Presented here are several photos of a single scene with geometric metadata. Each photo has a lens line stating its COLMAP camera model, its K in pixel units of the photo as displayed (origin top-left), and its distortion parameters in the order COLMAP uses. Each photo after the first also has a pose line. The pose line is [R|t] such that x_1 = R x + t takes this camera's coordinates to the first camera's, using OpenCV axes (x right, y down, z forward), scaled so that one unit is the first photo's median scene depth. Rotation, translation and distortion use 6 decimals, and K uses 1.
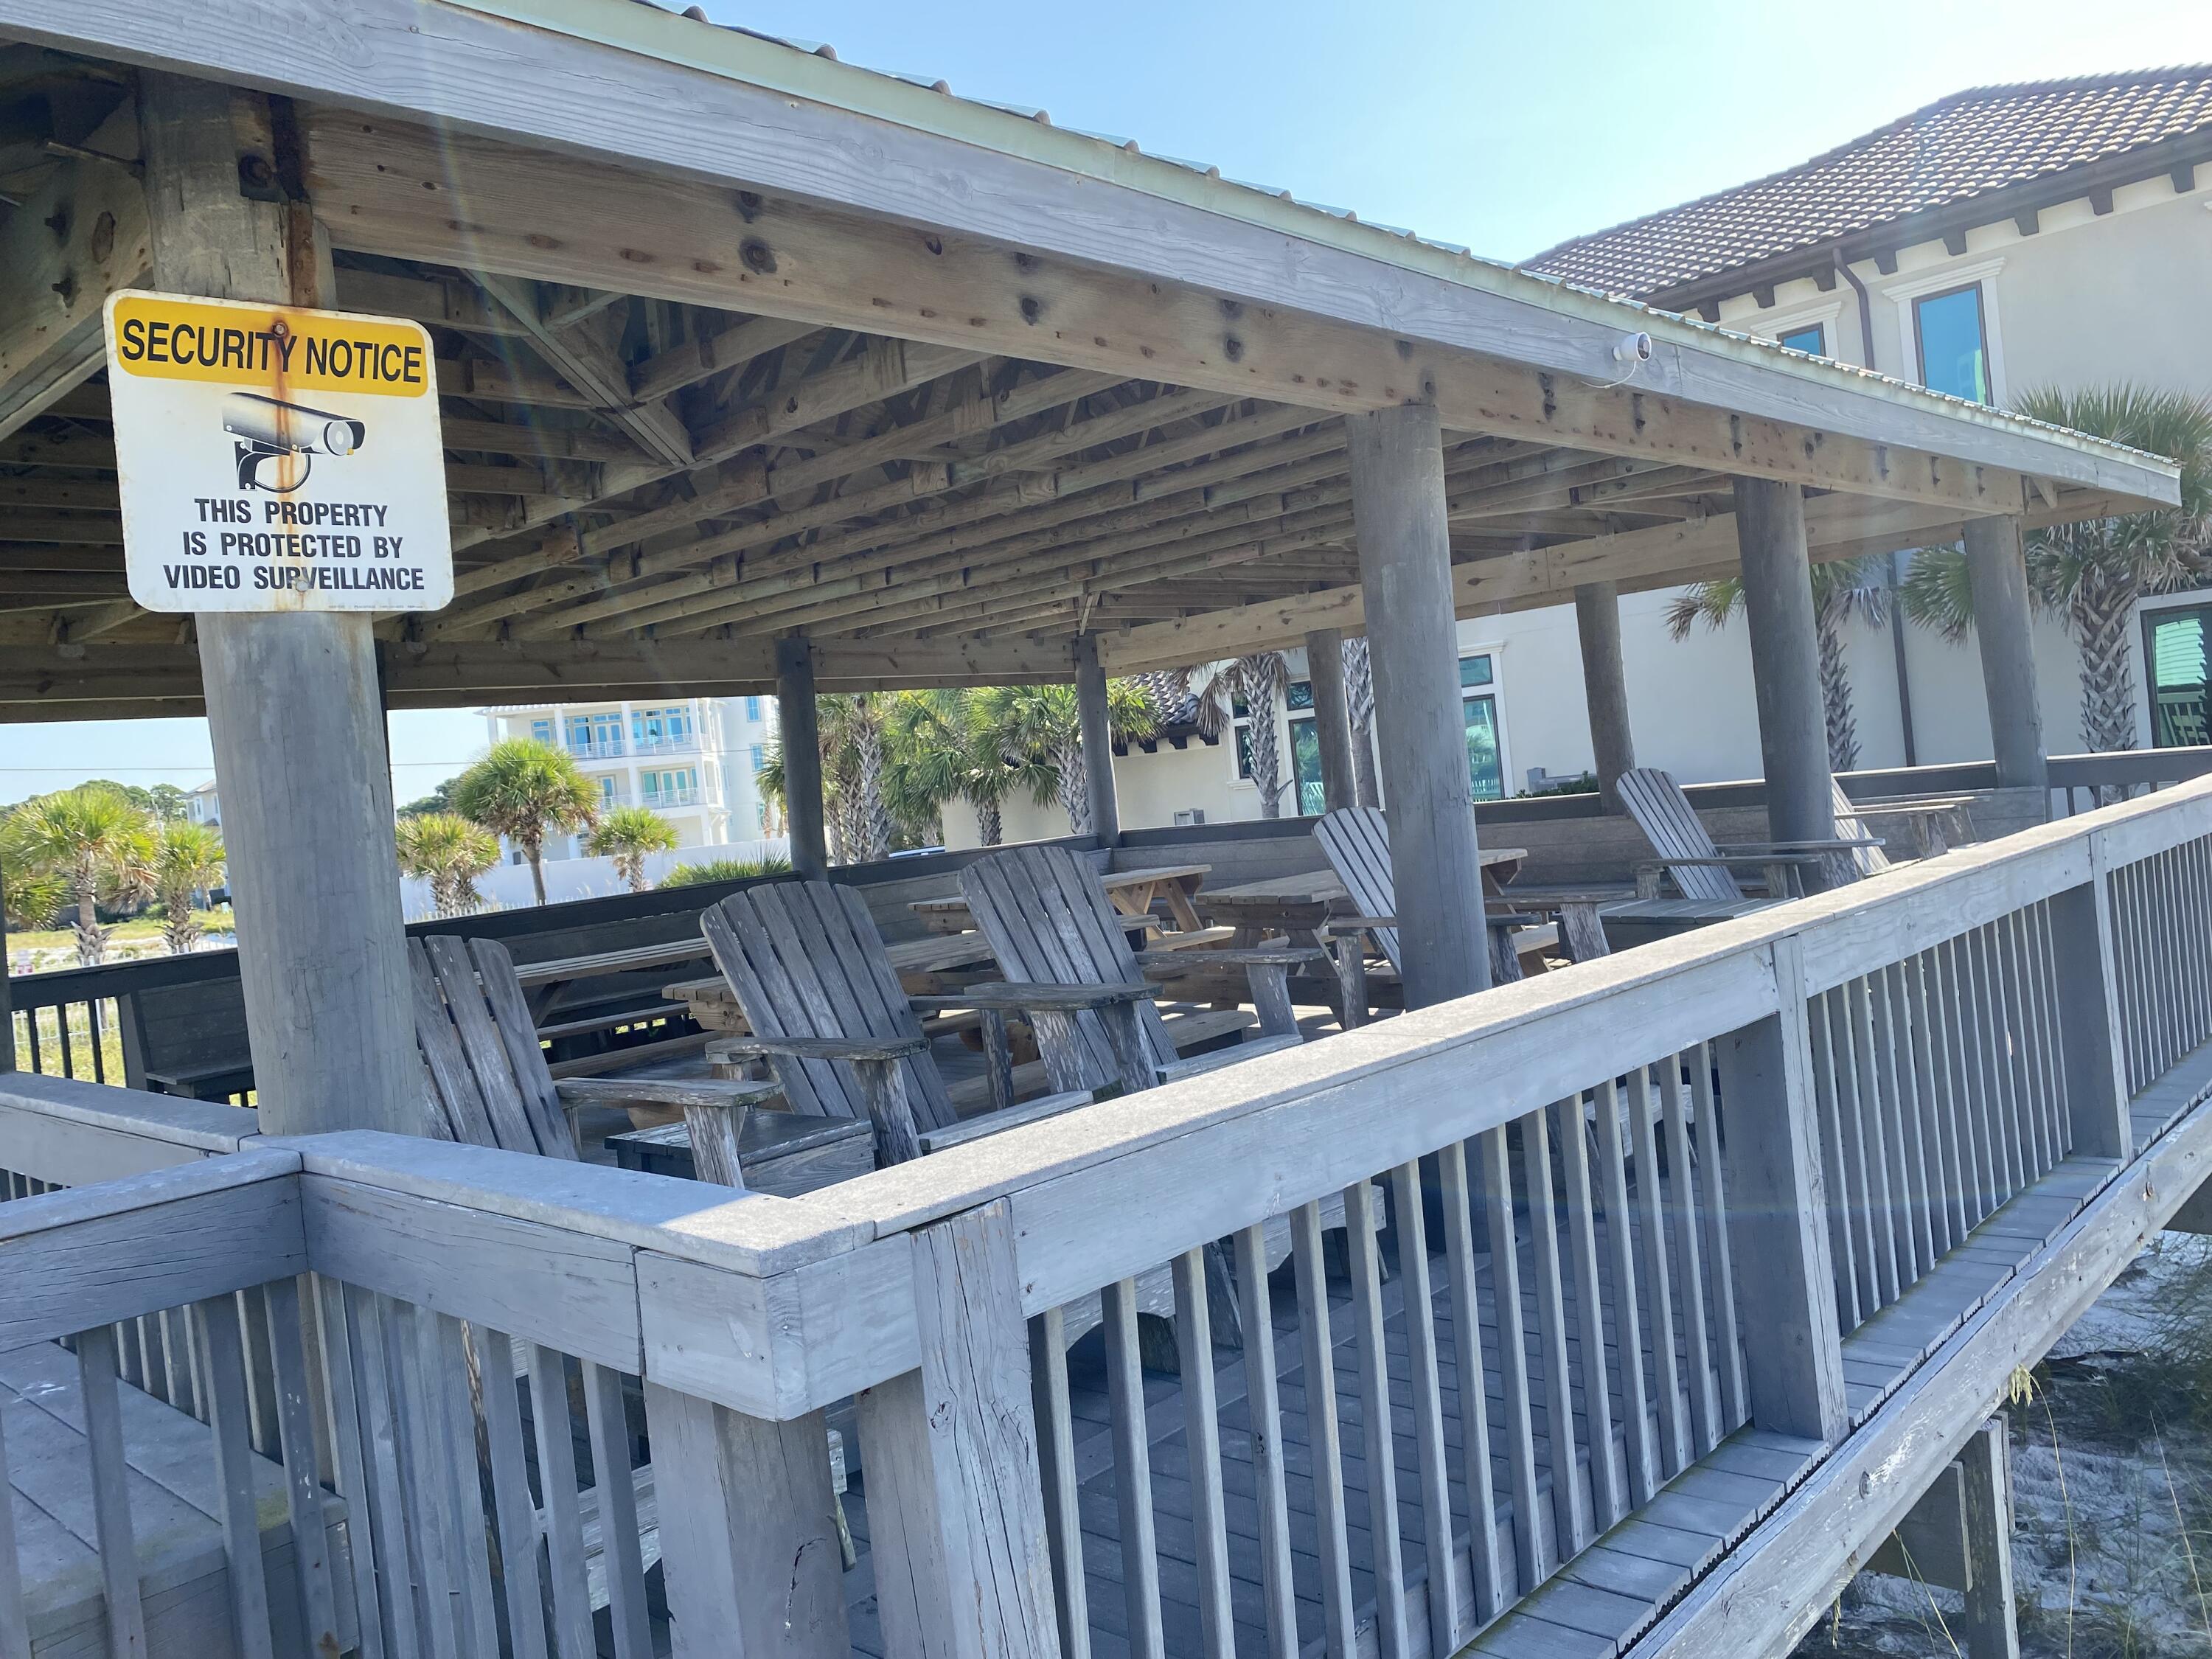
lens RADIAL K [[1683.8, 0, 1106.0], [0, 1683.8, 829.5], [0, 0, 1]] dist [0.097630, -0.207886]
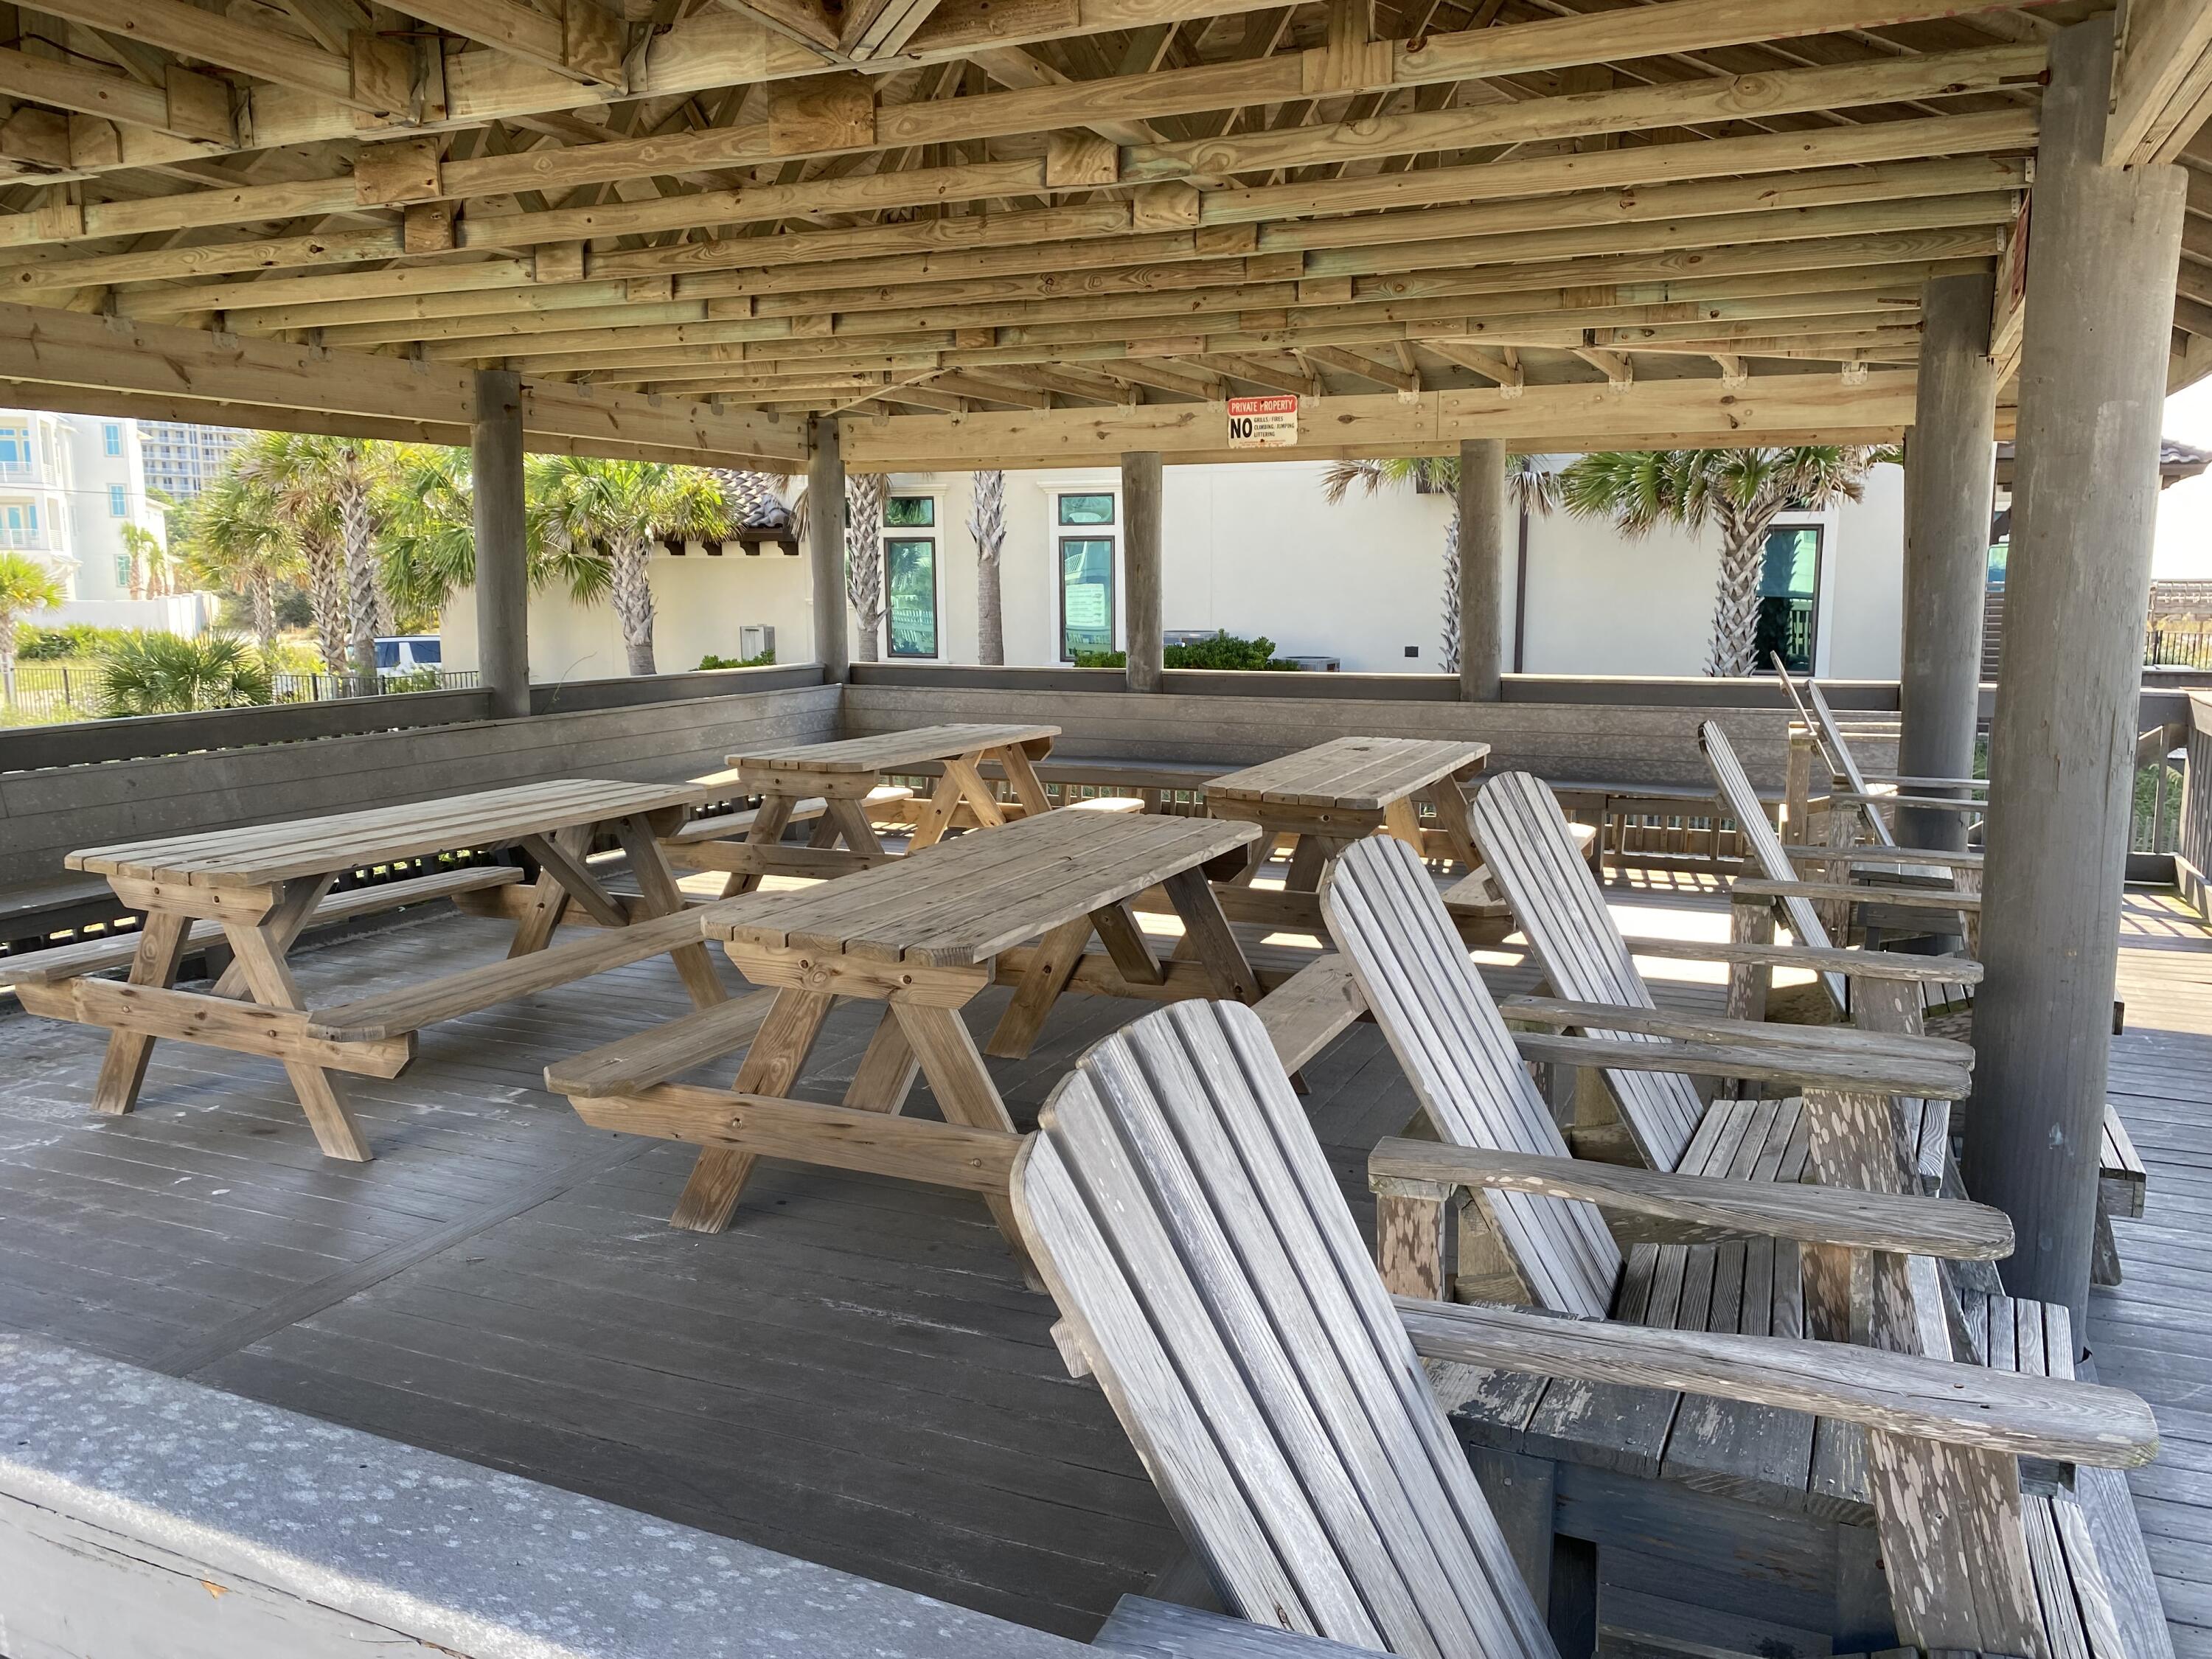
lens RADIAL K [[1681.2, 0, 1106.0], [0, 1681.2, 829.5], [0, 0, 1]] dist [0.009003, -0.002711]
pose [[0.937078, 0.048785, 0.345695, -0.130828], [-0.086063, 0.991910, 0.093311, -0.004532], [-0.338346, -0.117192, 0.933696, 0.145703]]
